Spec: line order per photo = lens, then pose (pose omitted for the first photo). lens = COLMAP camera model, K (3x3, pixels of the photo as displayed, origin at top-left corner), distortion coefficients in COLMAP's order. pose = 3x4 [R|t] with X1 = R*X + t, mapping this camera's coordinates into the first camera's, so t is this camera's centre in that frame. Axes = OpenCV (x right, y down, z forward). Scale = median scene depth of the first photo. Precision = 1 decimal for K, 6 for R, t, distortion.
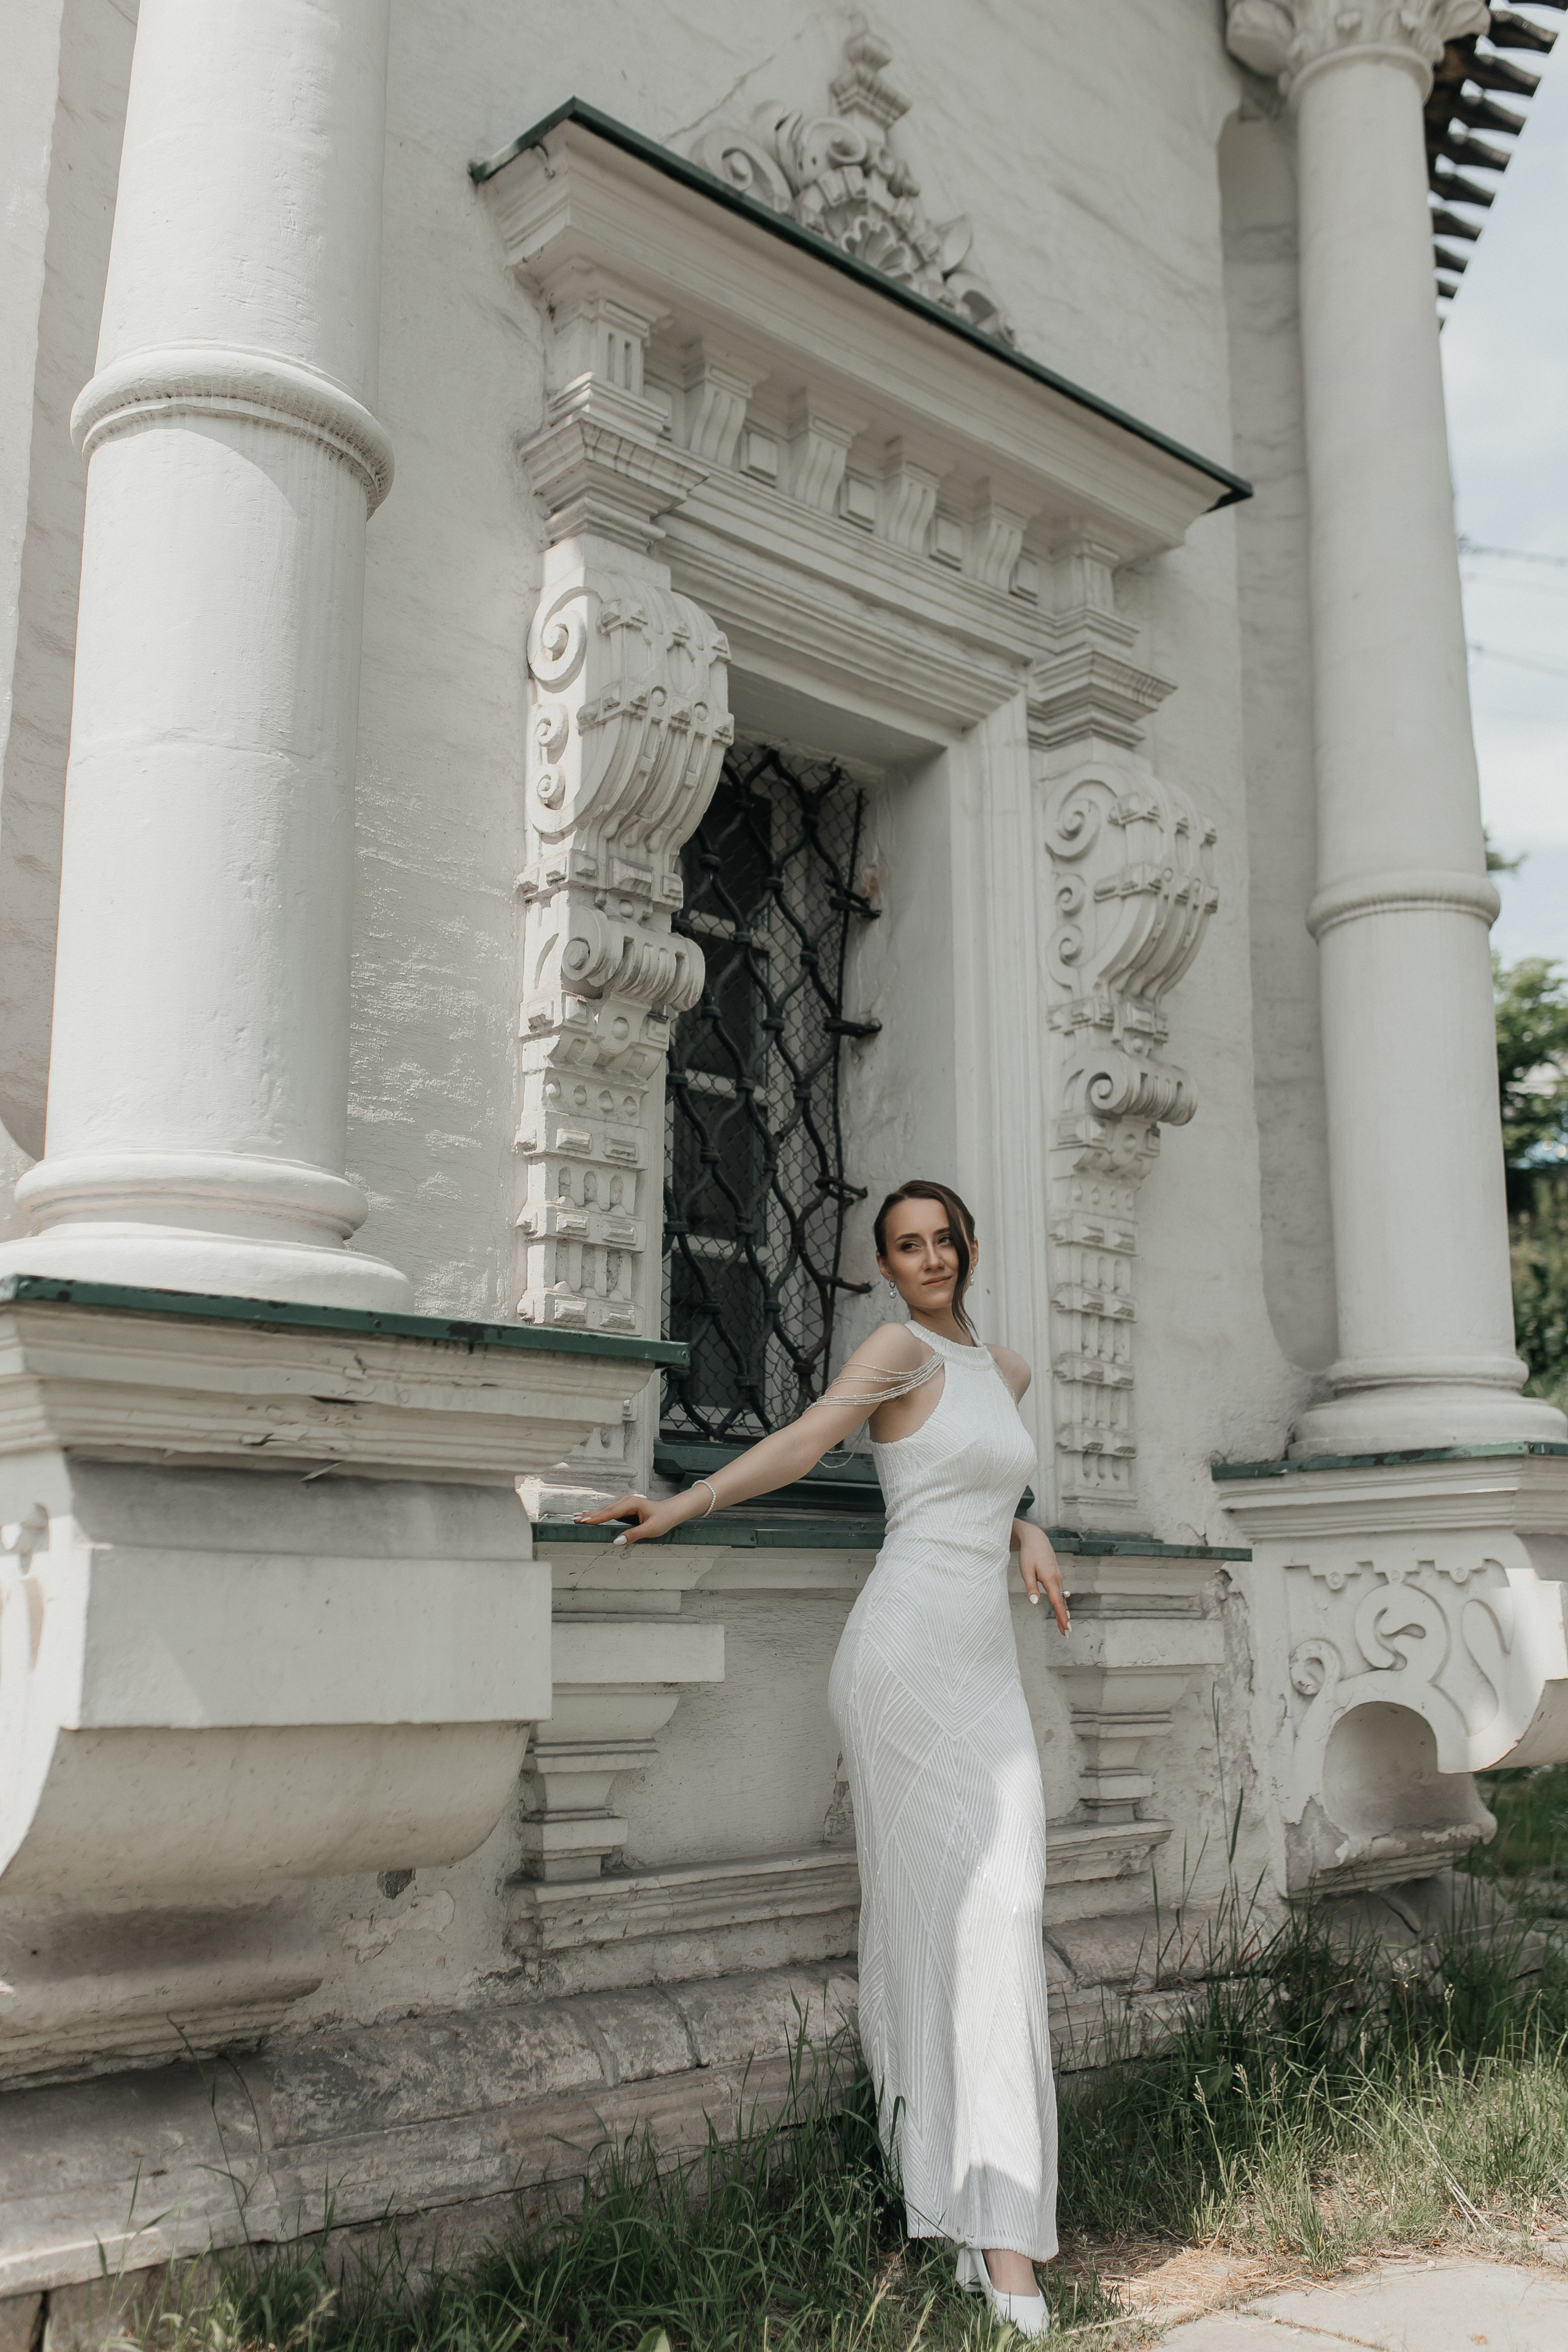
lens RADIAL K [[2239.9, 0, 781.1], [0, 2239.9, 1133.6], [0, 0, 1]] dist [-0.002991, 0.006528]
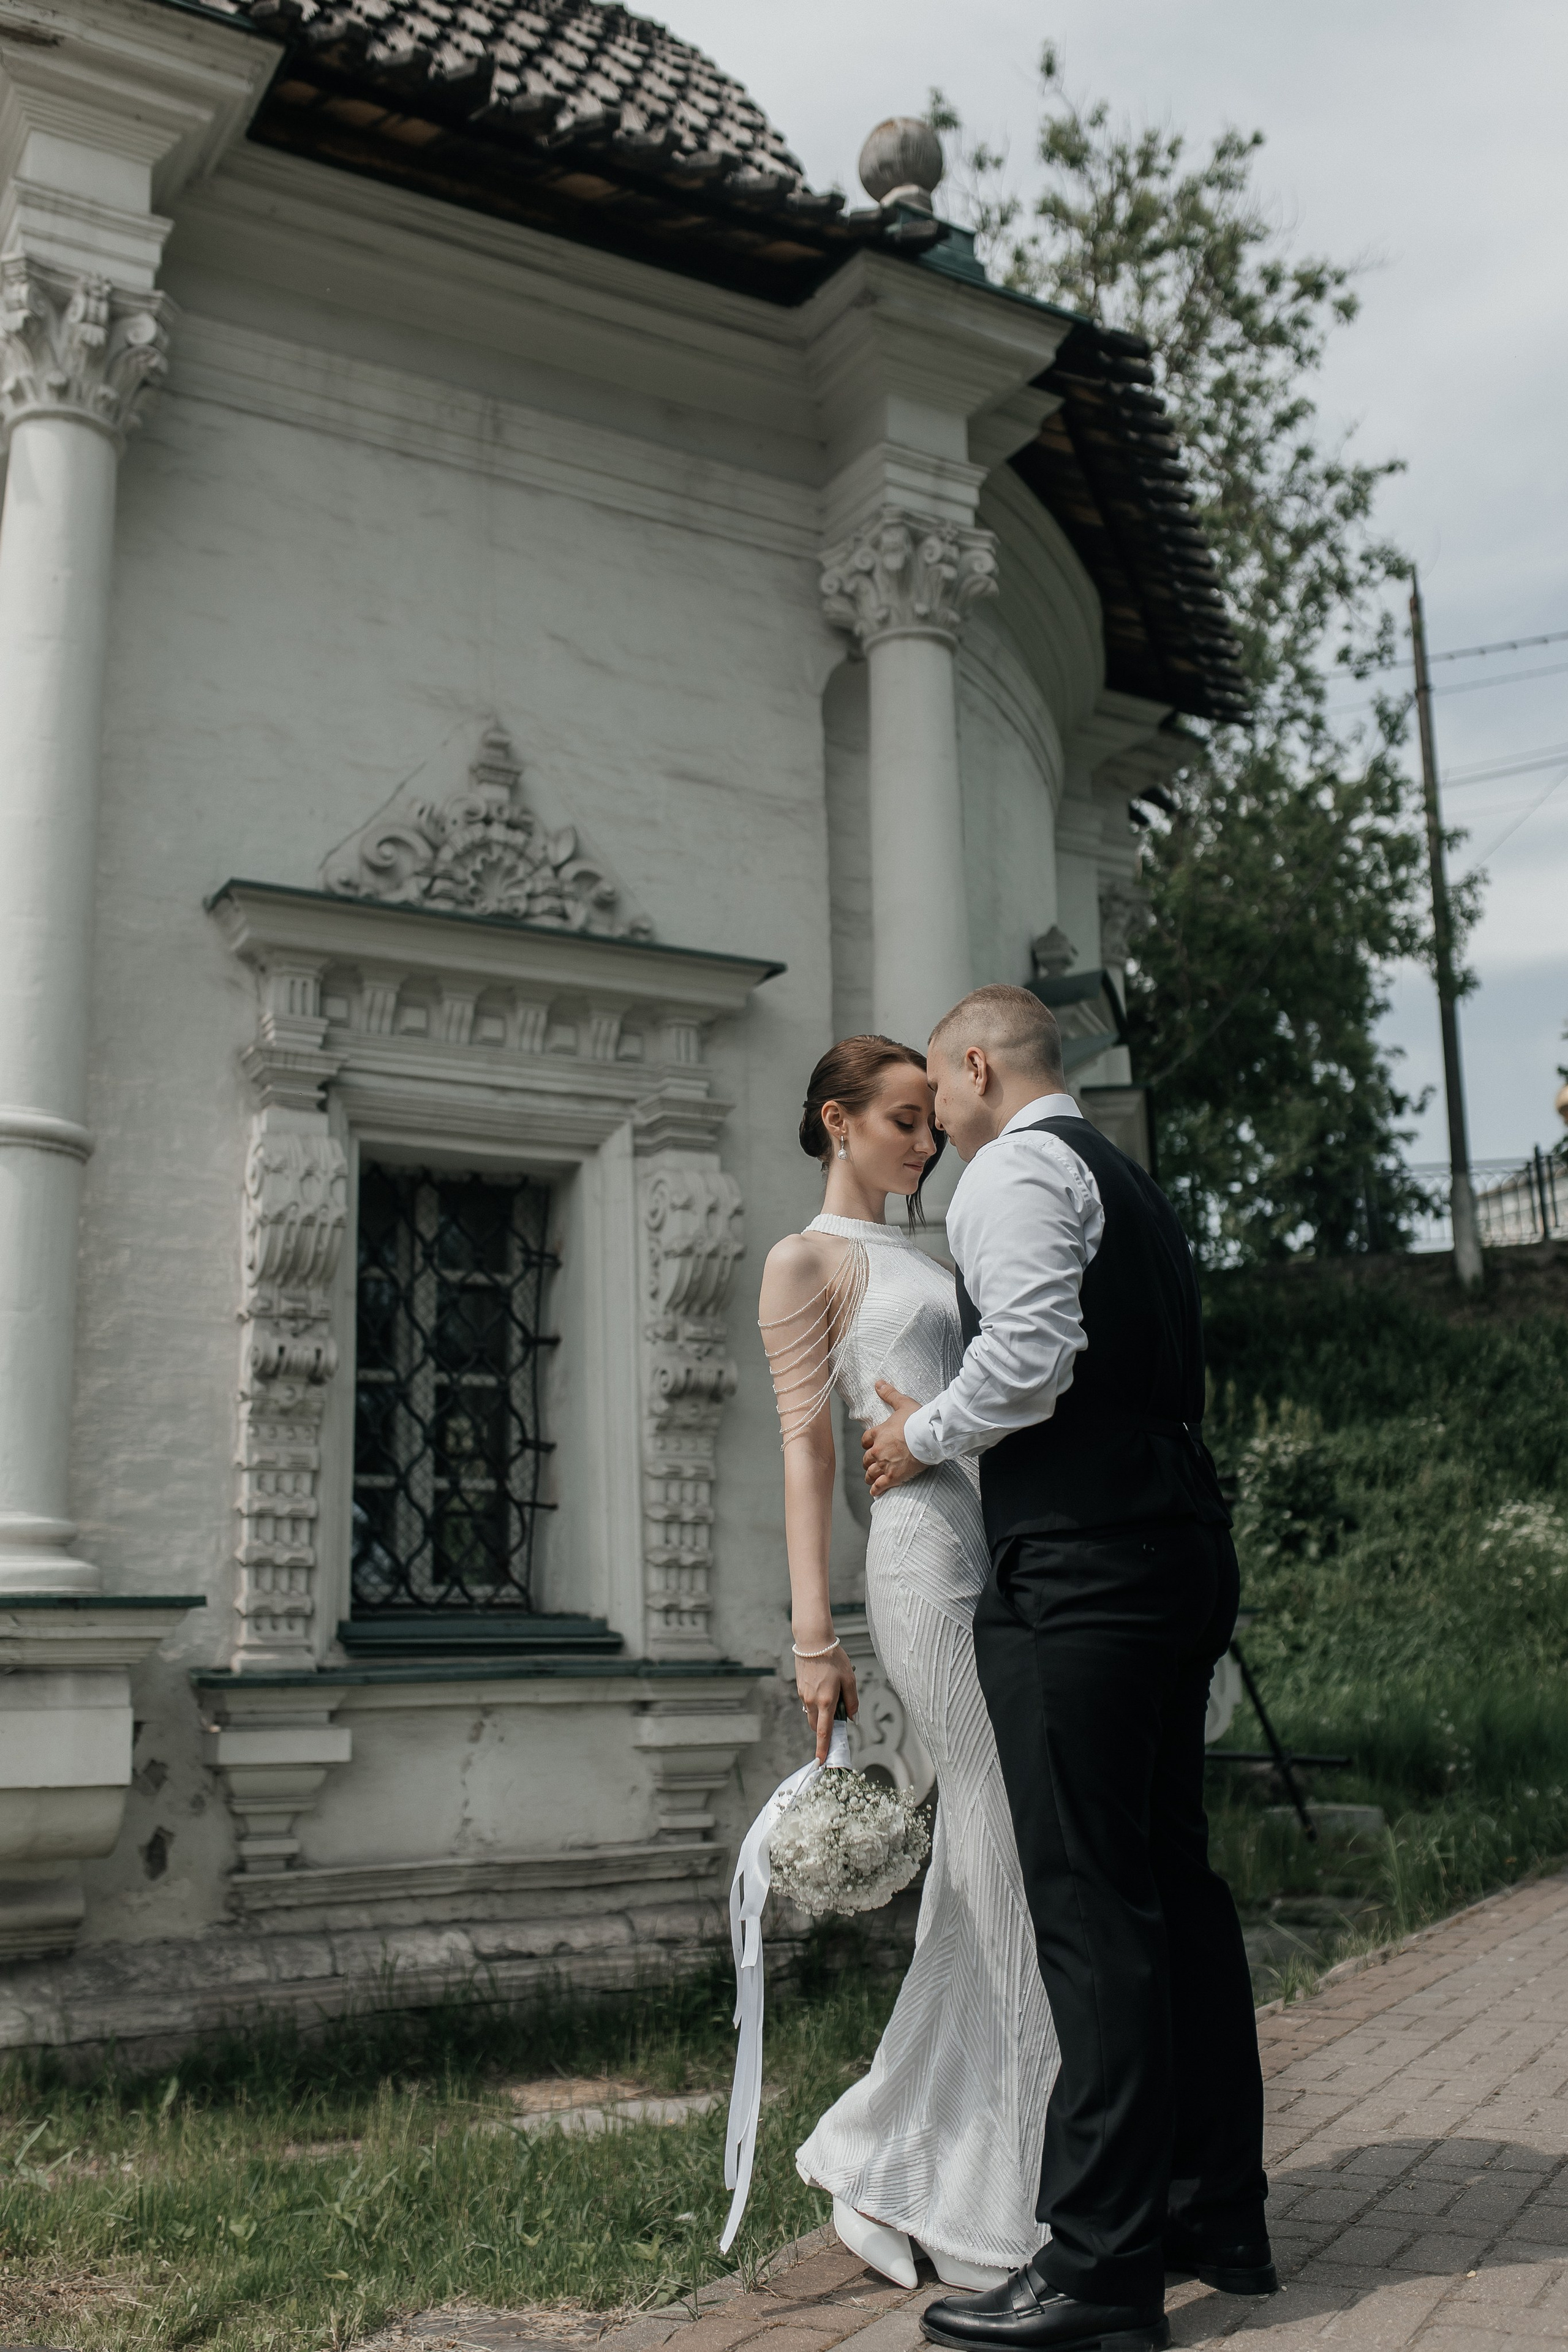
lens RADIAL K [[2239.9, 0, 781.1], [0, 2239.9, 1133.6], [0, 0, 1]] dist [-0.002991, 0.006528]
pose [[0.972382, -0.078860, -0.219667, 0.717582], [0.072935, 0.996724, -0.034966, -0.162122], [0.221704, 0.017979, 0.974948, -0.656578]]
